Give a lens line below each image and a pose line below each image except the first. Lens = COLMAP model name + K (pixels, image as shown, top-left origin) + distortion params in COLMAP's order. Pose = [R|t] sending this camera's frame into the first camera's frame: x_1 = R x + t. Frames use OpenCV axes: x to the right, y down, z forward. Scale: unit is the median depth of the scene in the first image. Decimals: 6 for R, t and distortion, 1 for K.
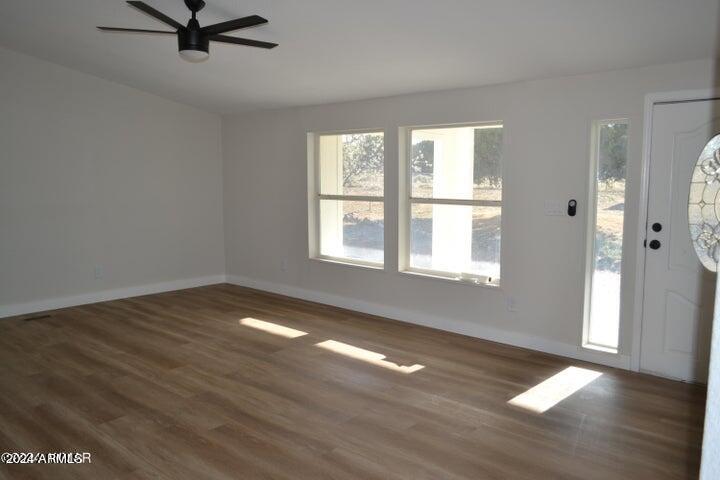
lens RADIAL K [[577.8, 0, 360.0], [0, 577.8, 240.0], [0, 0, 1]] dist [-0.009098, -0.001837]
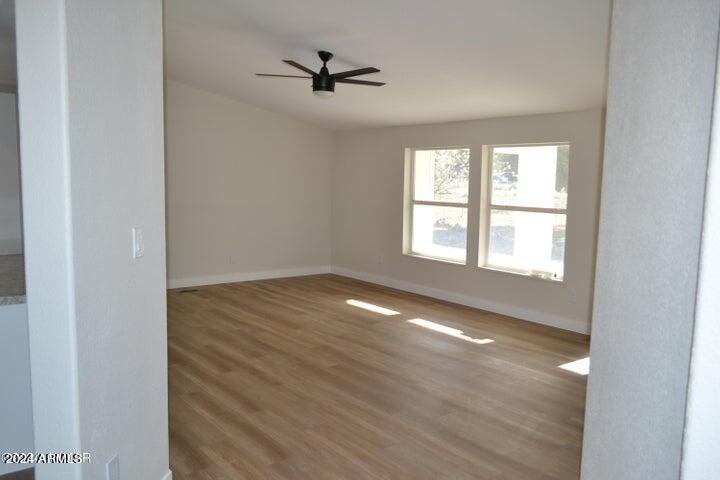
lens RADIAL K [[577.8, 0, 360.0], [0, 577.8, 240.0], [0, 0, 1]] dist [-0.009098, -0.001837]
pose [[0.986808, 0.035445, -0.157968, 0.015081], [-0.036949, 0.999295, -0.006590, 0.018804], [0.157624, 0.012340, 0.987422, -0.237545]]
